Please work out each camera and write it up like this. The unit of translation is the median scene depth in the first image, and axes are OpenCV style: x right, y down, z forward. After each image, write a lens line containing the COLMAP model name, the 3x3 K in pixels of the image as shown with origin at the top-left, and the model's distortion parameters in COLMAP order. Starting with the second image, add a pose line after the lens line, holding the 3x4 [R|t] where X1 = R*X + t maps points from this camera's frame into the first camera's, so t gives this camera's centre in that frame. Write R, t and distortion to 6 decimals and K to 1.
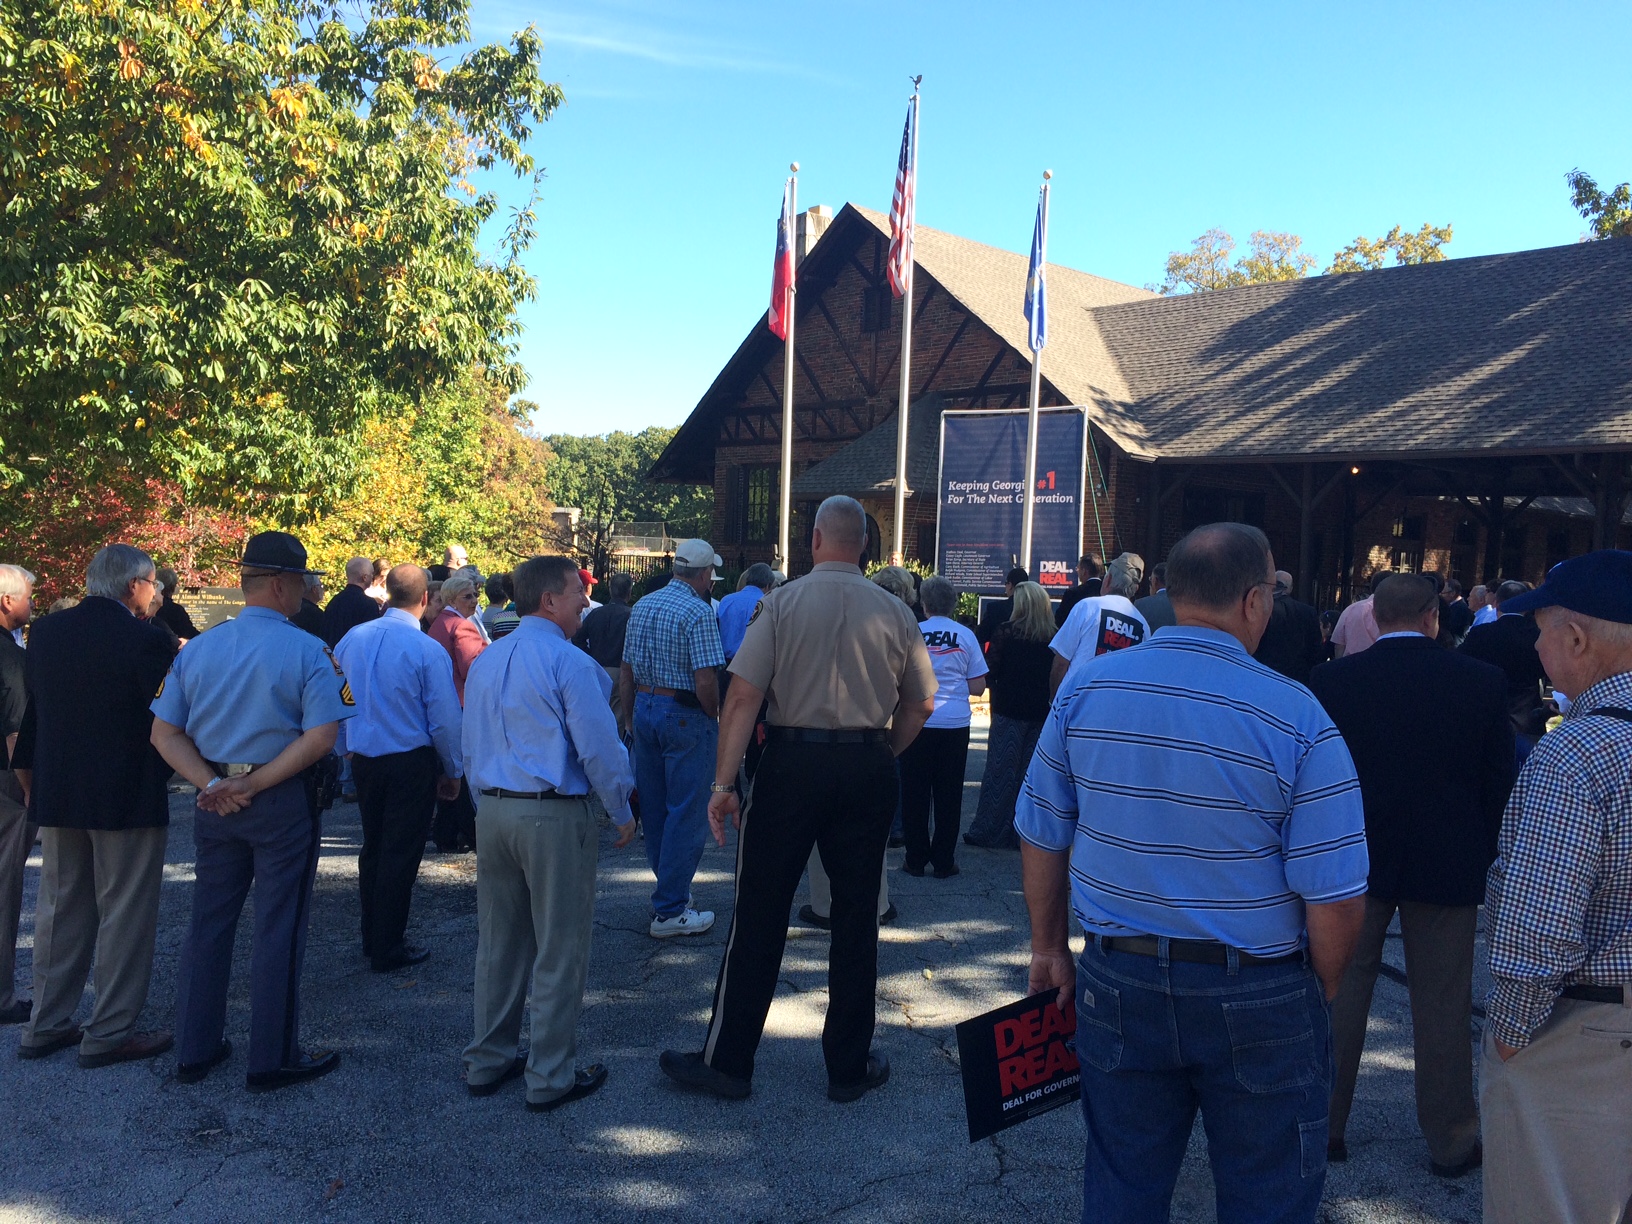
lens RADIAL K [[1346.4, 0, 816.0], [0, 1346.4, 612.0], [0, 0, 1]] dist [0.053637, -0.083938]
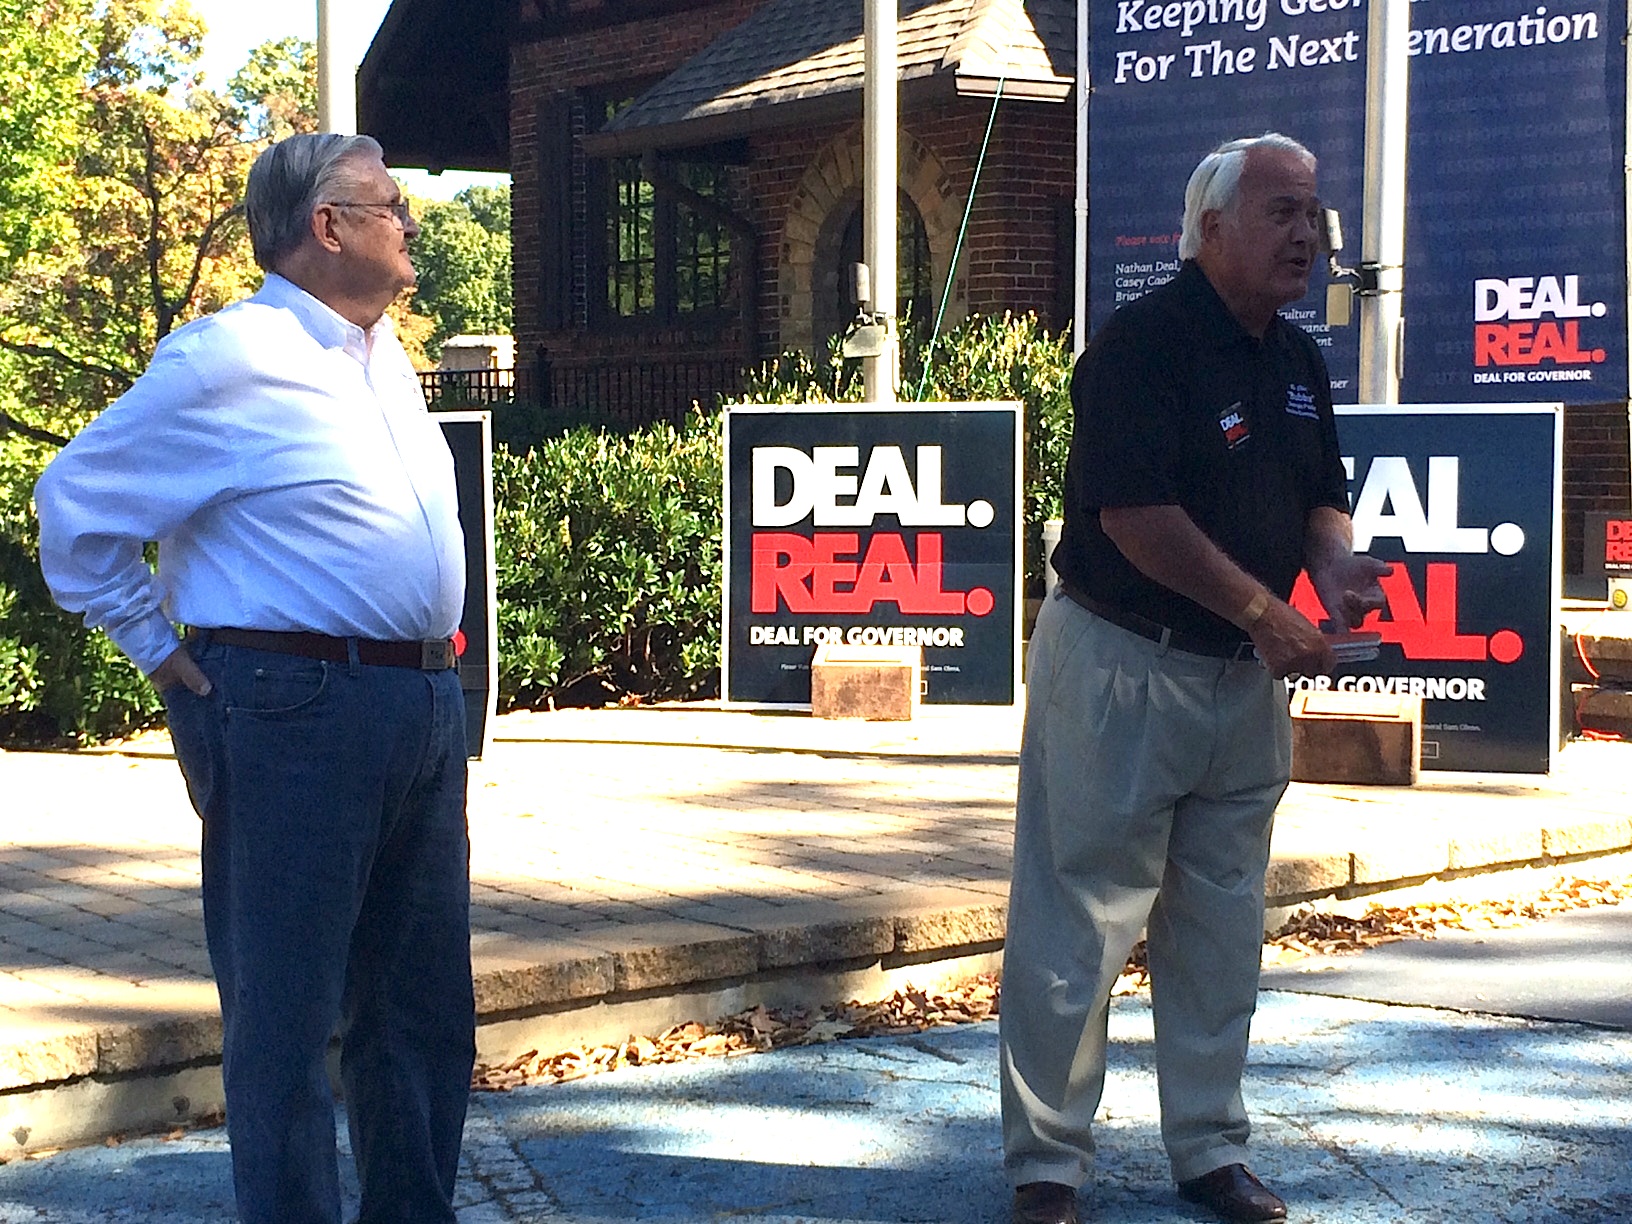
lens RADIAL K [[2854.7, 0, 816.0], [0, 2854.7, 612.0], [0, 0, 1]] dist [0.059359, 0.108320]
pose [[0.995630, -0.039422, -0.084659, 0.082987], [0.041478, 0.998882, 0.022673, 0.007741], [0.083671, -0.026086, 0.996152, 0.432794]]
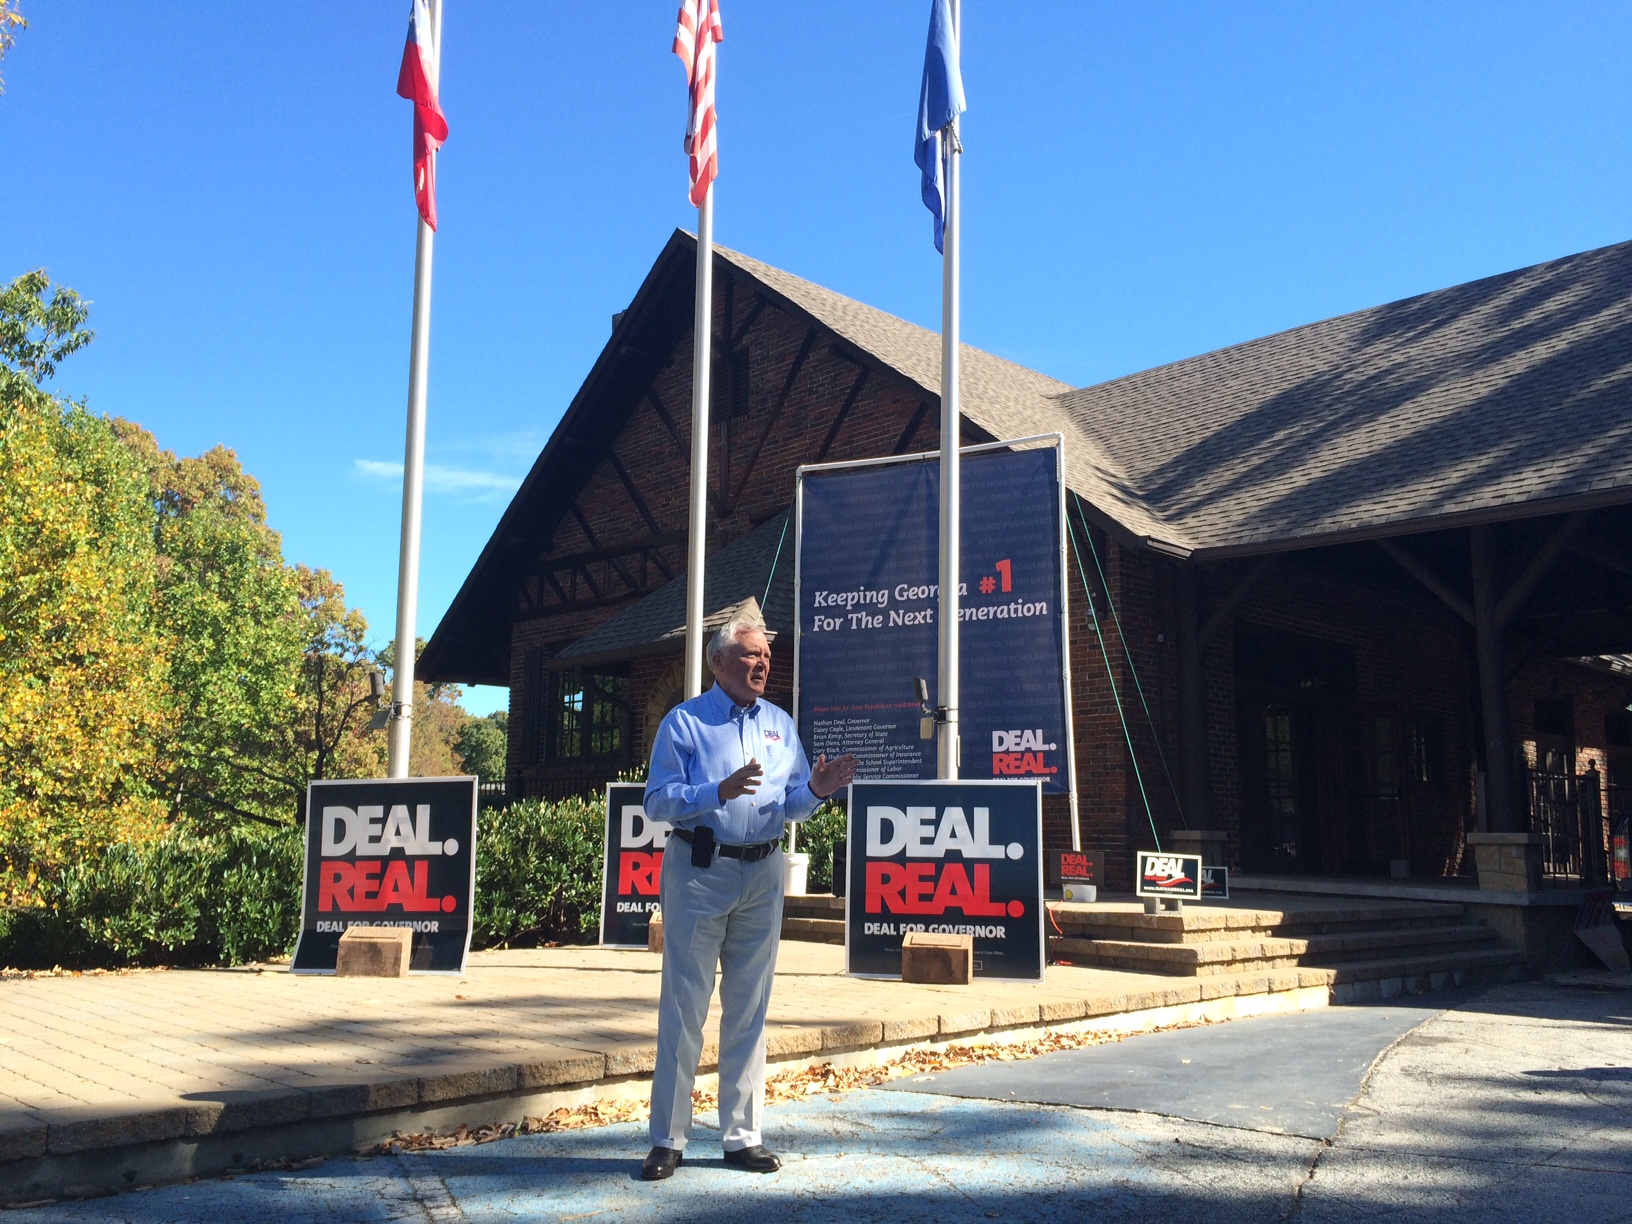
lens RADIAL K [[1393.4, 0, 816.0], [0, 1393.4, 612.0], [0, 0, 1]] dist [0.045944, -0.008280]
pose [[0.999270, -0.024890, 0.028967, 0.083224], [0.030100, 0.980107, -0.196175, 0.019350], [-0.023508, 0.196904, 0.980141, 0.461773]]
